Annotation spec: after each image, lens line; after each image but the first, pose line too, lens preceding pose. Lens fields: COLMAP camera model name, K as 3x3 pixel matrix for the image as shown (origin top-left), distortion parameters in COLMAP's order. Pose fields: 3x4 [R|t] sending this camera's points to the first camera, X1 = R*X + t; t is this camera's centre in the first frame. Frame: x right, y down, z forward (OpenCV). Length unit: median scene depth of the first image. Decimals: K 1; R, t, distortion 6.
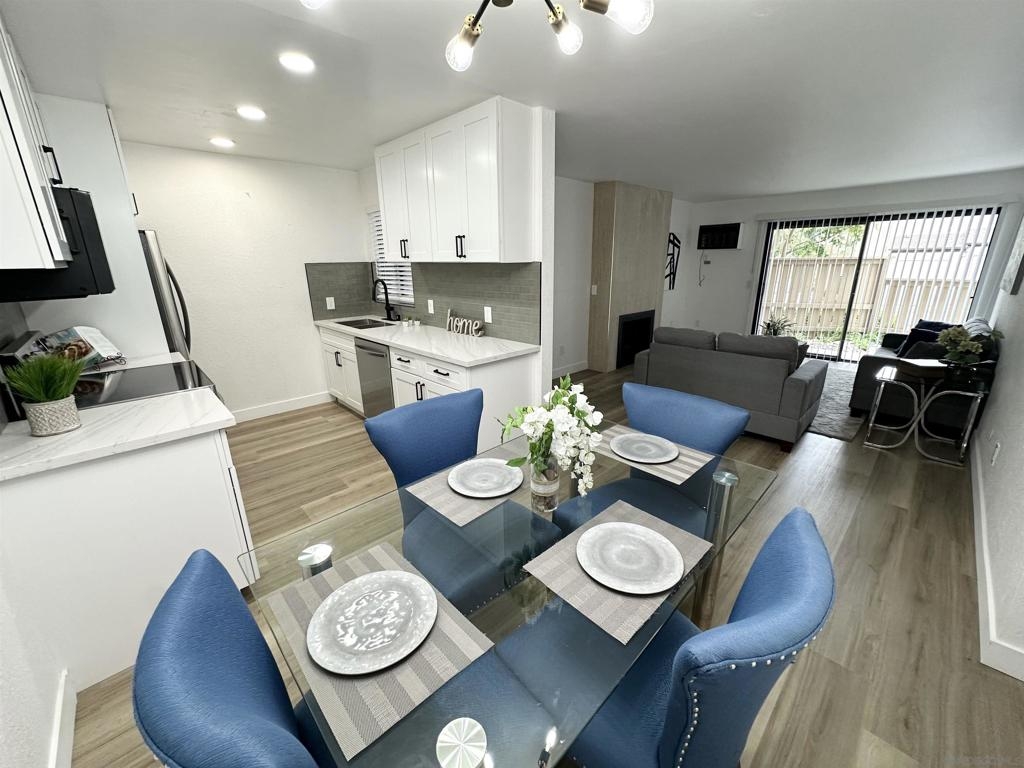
lens RADIAL K [[411.4, 0, 514.0], [0, 411.4, 386.0], [0, 0, 1]] dist [0.002439, 0.000403]
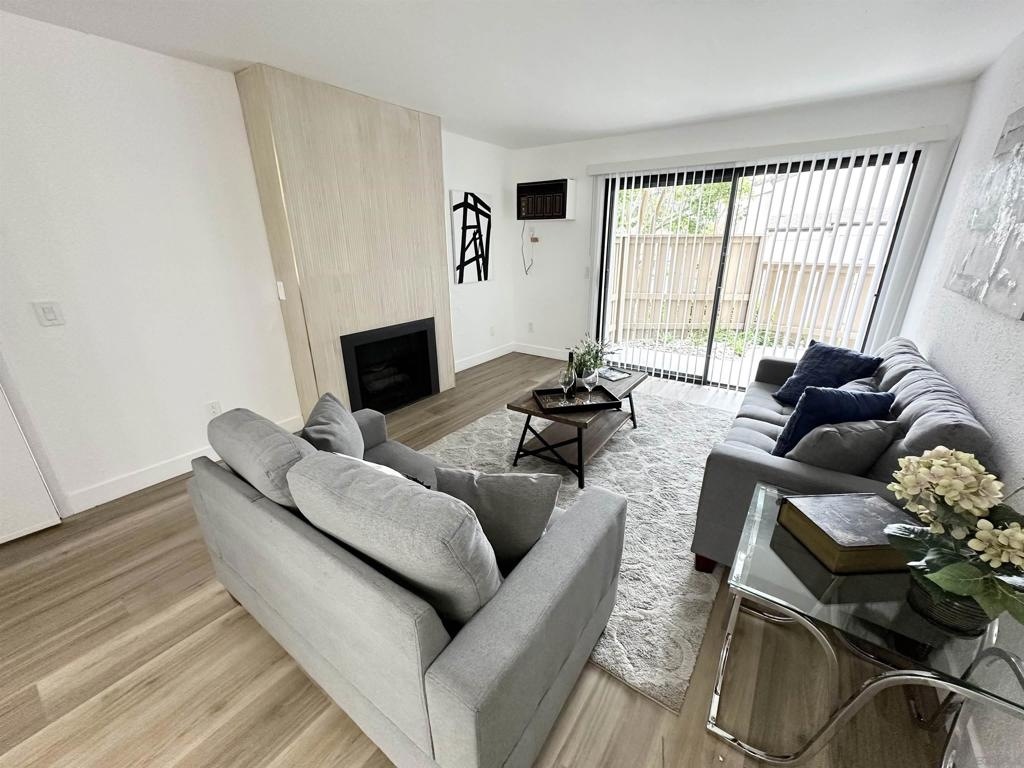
lens RADIAL K [[411.4, 0, 512.3], [0, 411.4, 385.8], [0, 0, 1]] dist [0.002439, 0.000403]
pose [[0.982696, -0.058016, 0.175907, 0.346550], [0.049228, 0.997331, 0.053921, -0.111587], [-0.178566, -0.044328, 0.982929, 0.374380]]
